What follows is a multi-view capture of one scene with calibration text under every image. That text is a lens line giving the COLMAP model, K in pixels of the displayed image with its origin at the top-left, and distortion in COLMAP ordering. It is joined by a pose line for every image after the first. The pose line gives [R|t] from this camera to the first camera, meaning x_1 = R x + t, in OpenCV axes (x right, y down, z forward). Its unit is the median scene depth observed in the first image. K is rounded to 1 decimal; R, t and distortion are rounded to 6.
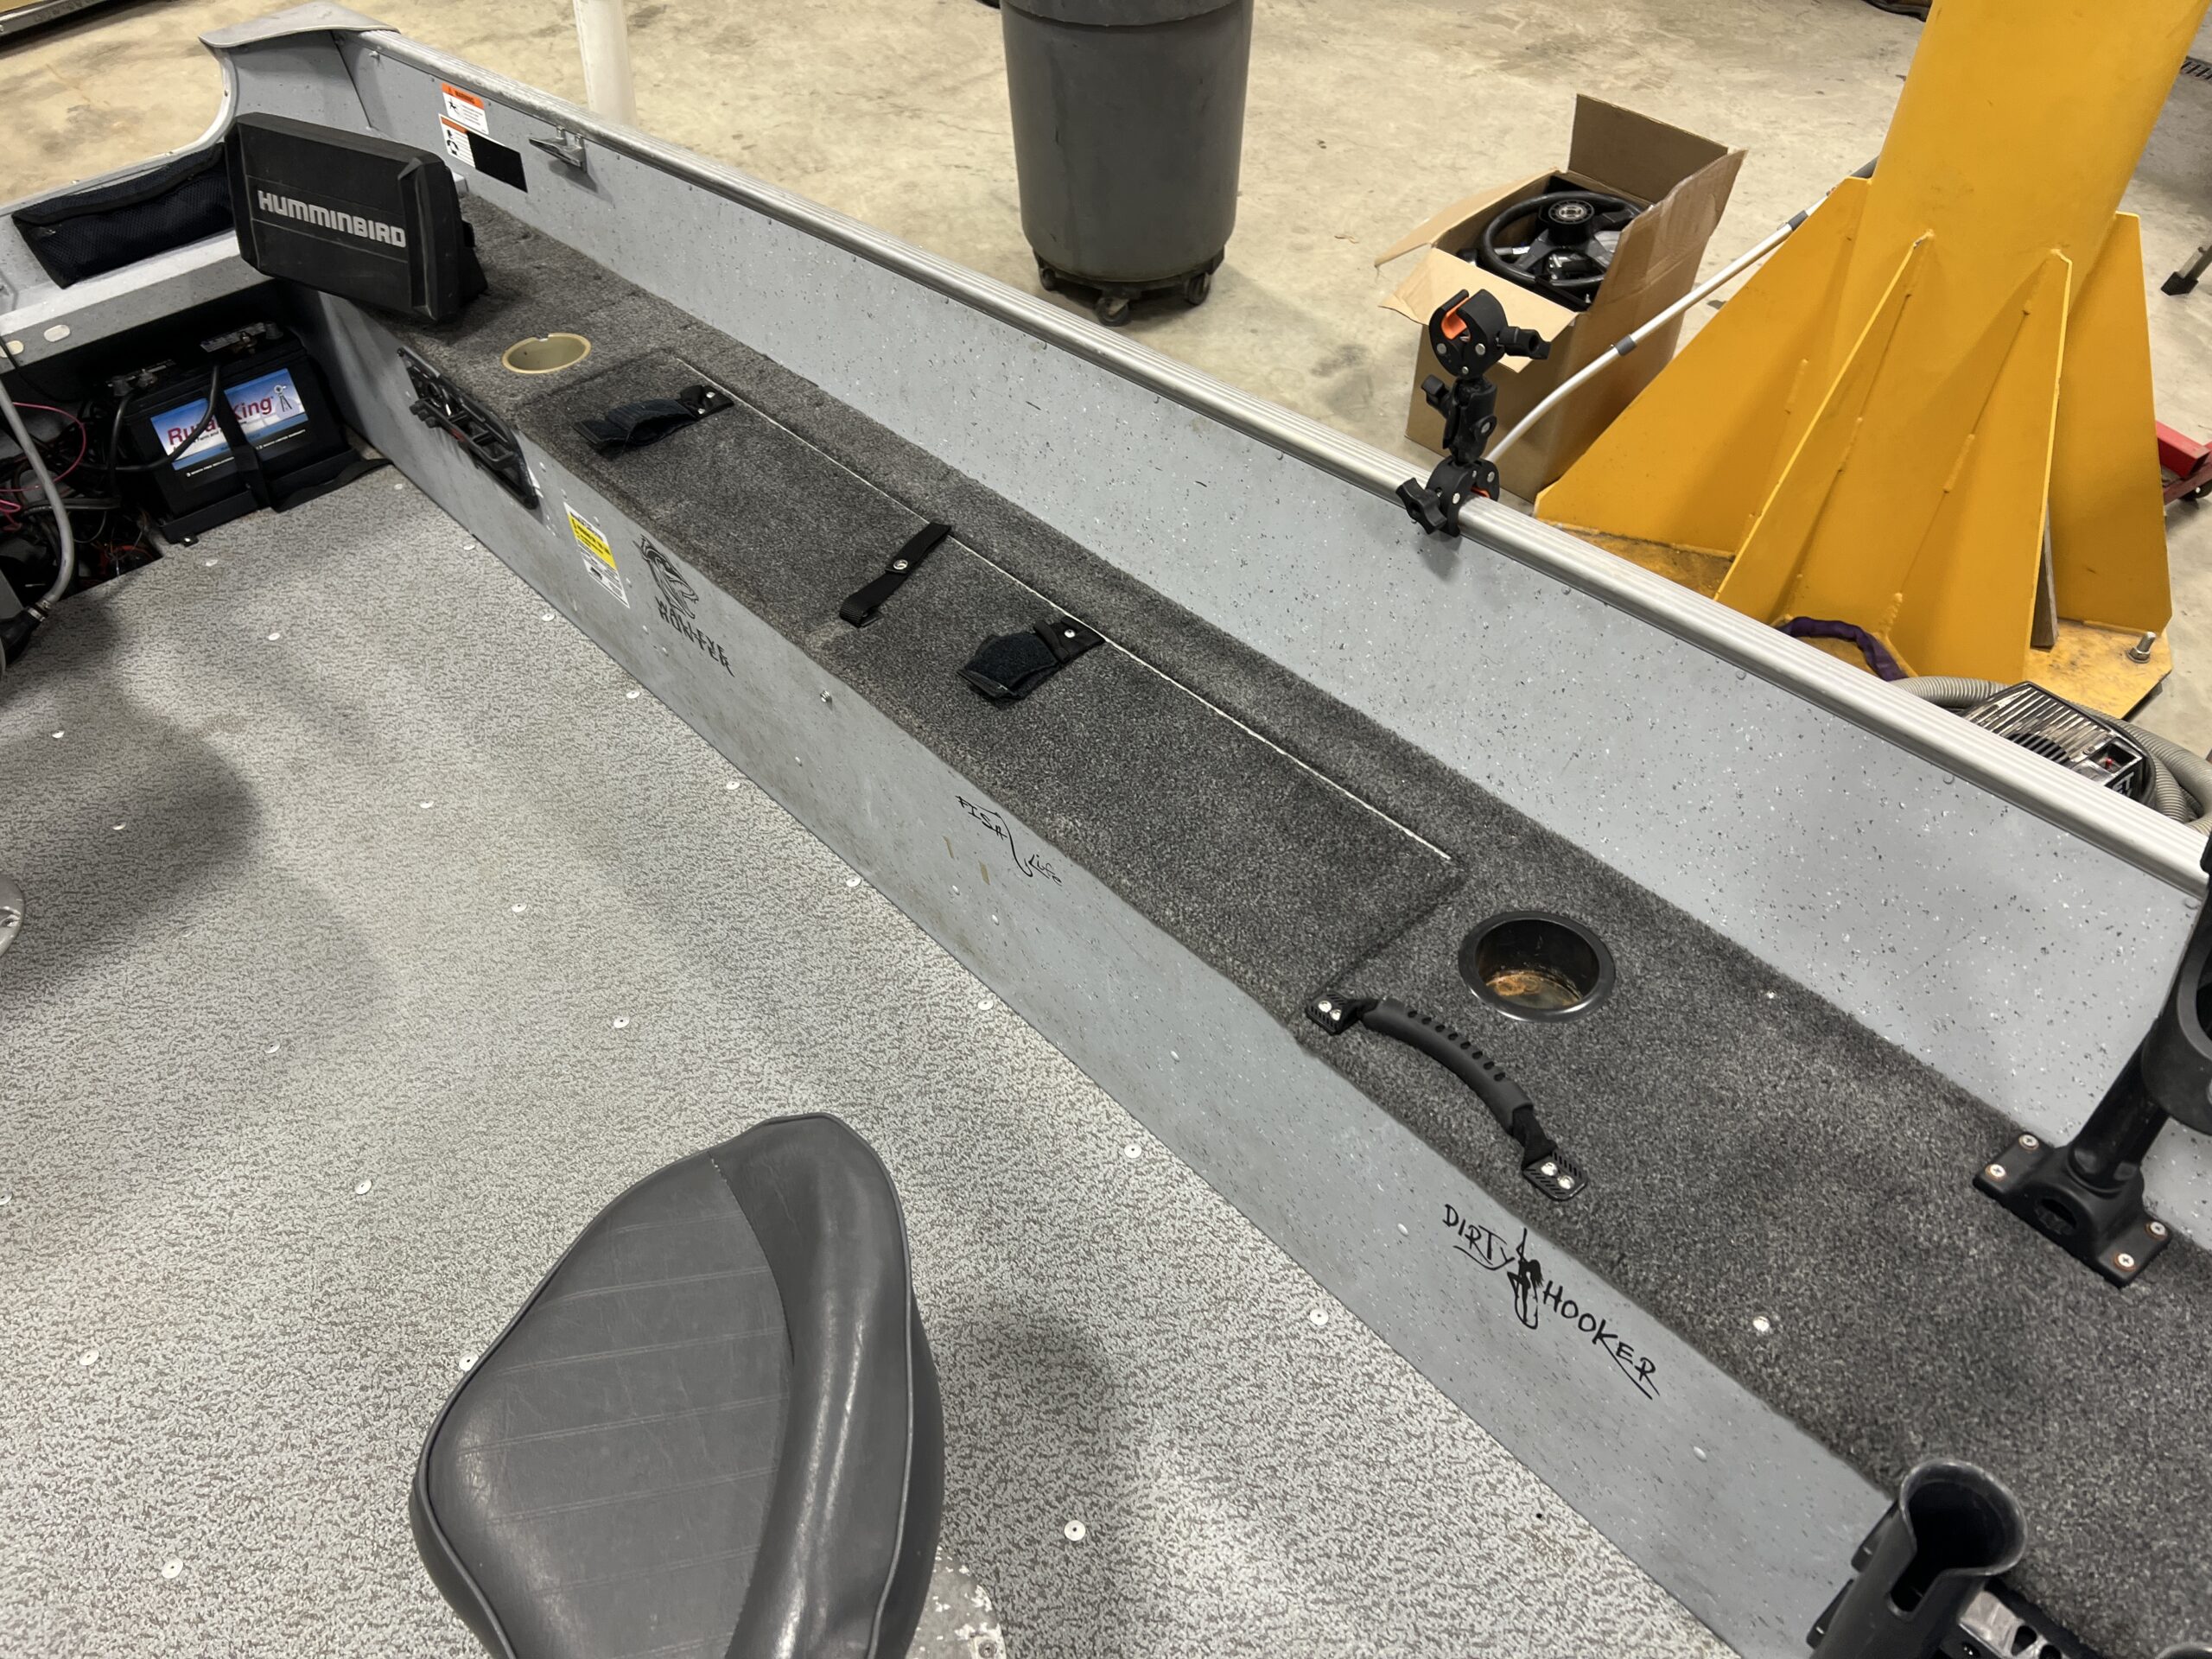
lens RADIAL K [[1646.5, 0, 1104.1], [0, 1646.5, 840.0], [0, 0, 1]] dist [0.035854, -0.041324]
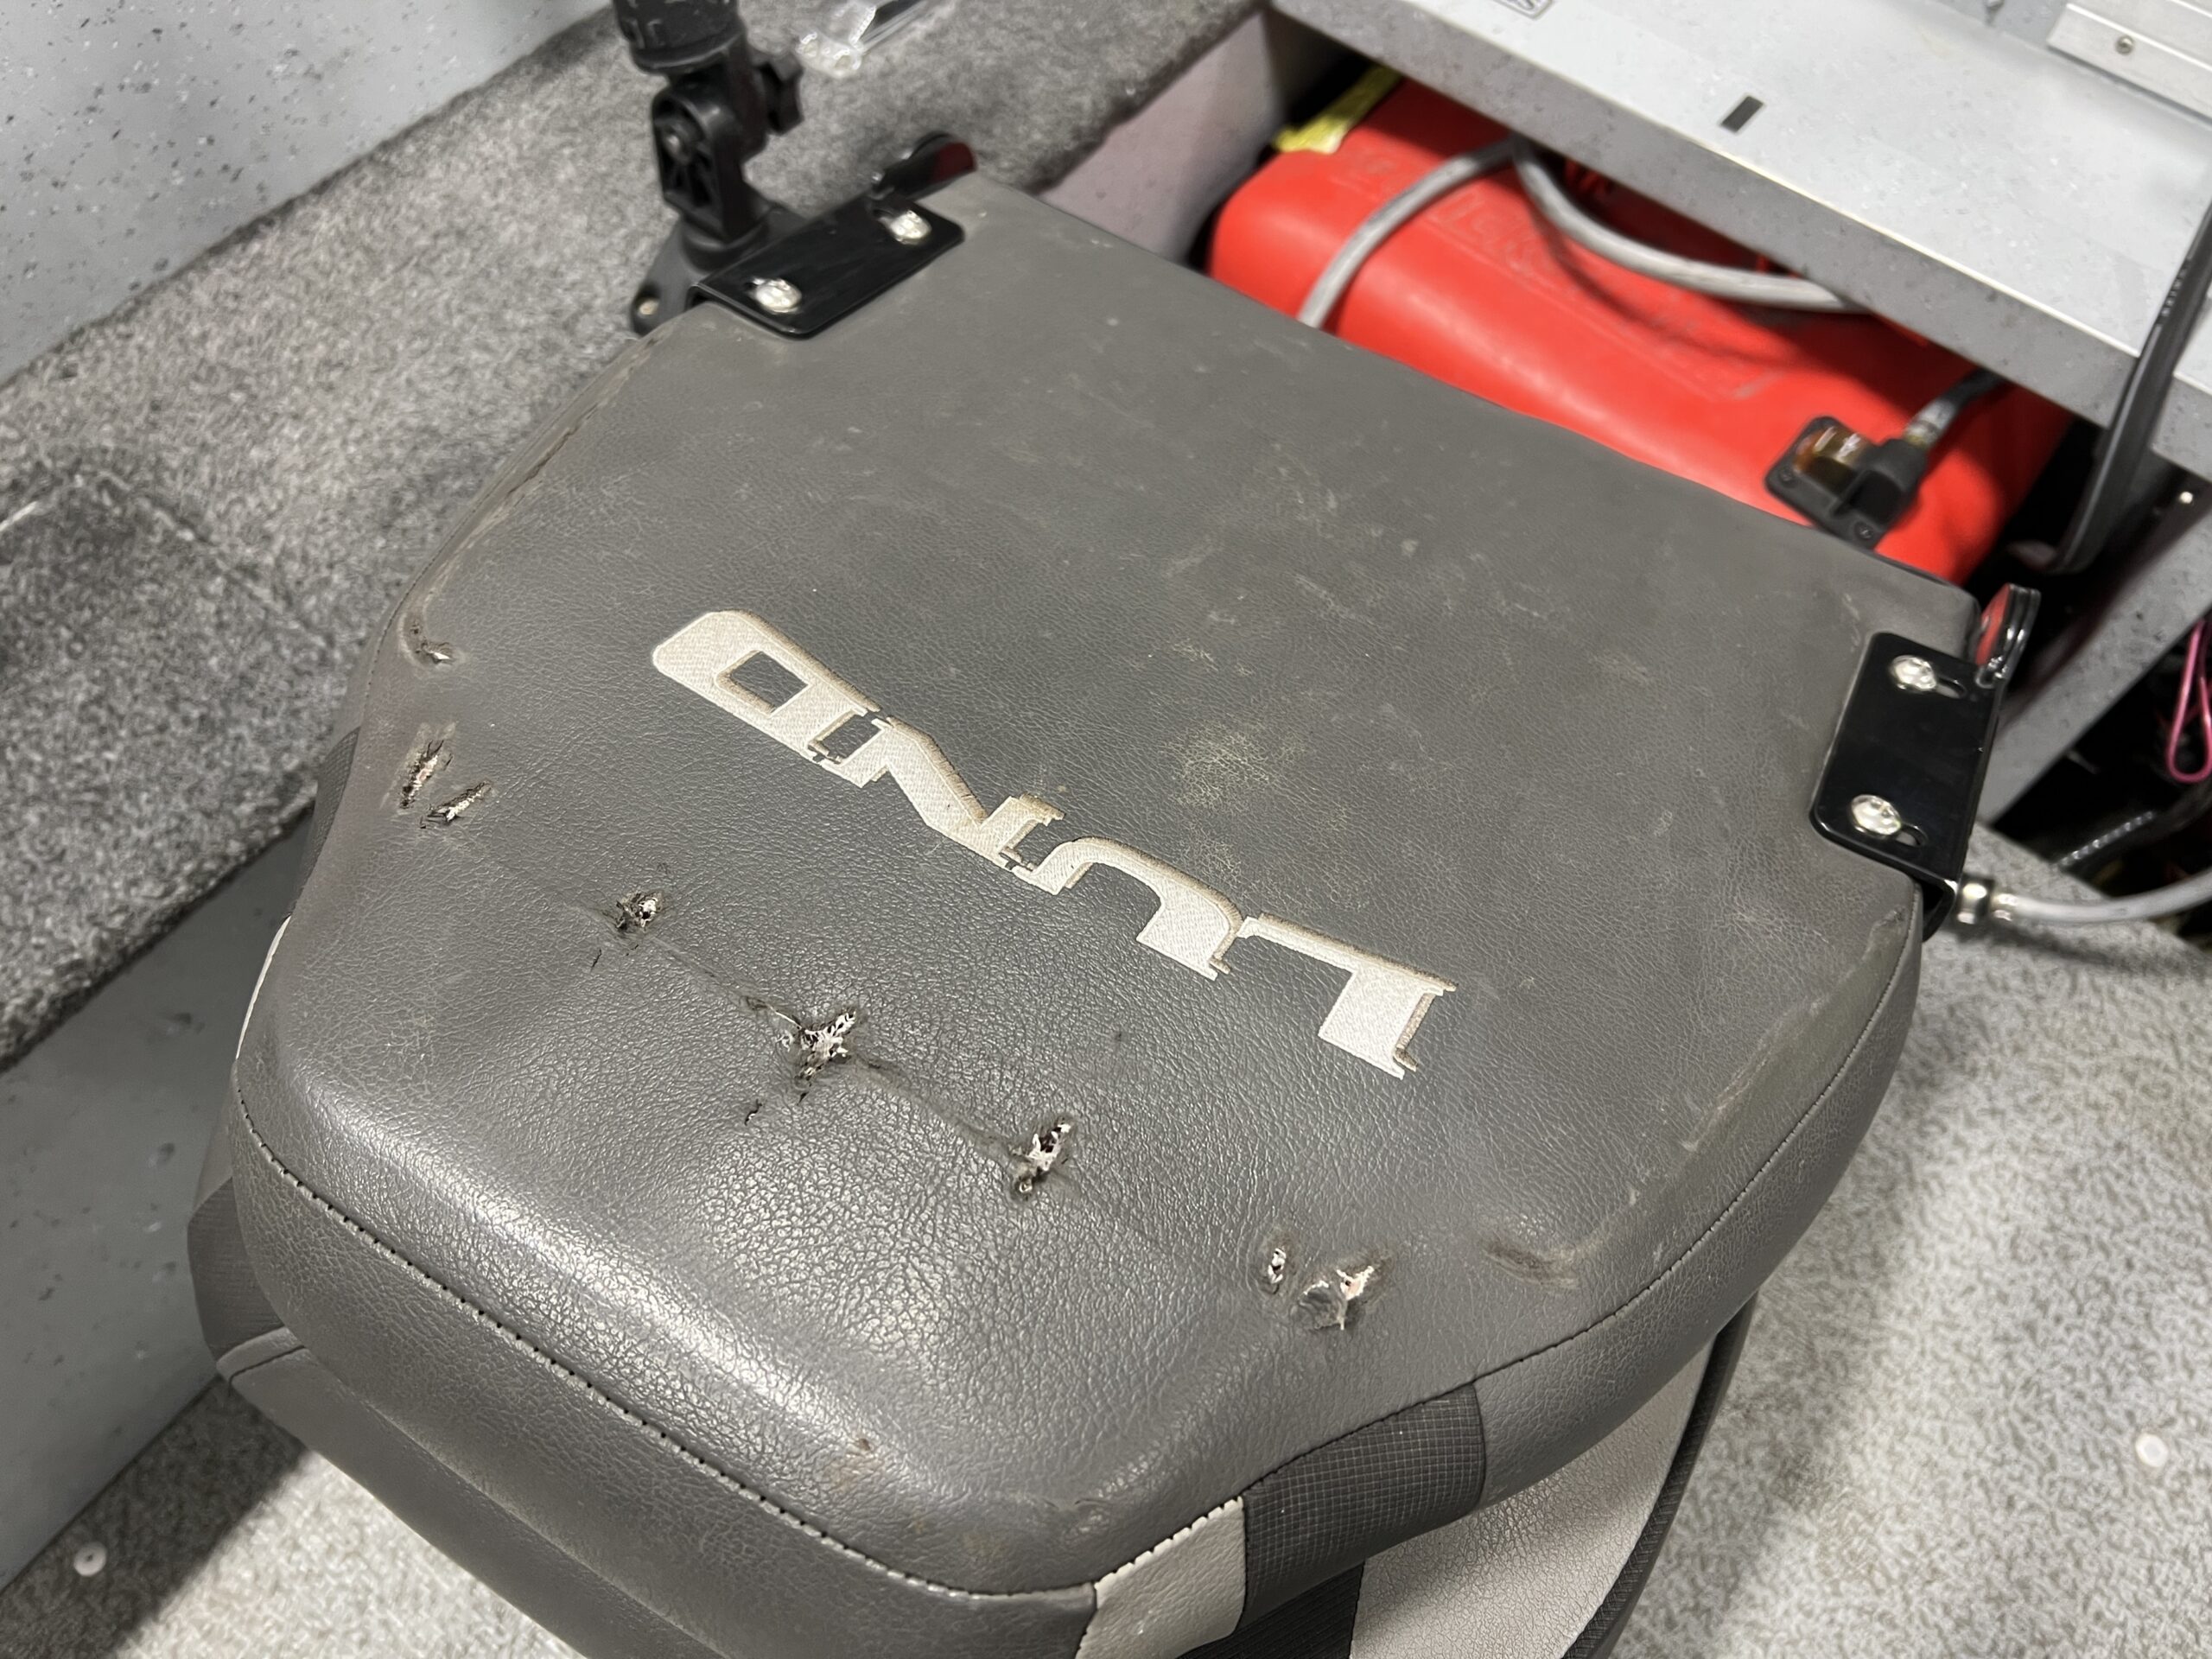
lens RADIAL K [[1668.6, 0, 1106.1], [0, 1668.6, 821.1], [0, 0, 1]] dist [0.045358, -0.065774]
pose [[0.178229, 0.887786, -0.424347, -0.536253], [-0.703581, 0.416466, 0.575787, -0.255241], [0.687902, 0.195941, 0.698855, 0.538670]]
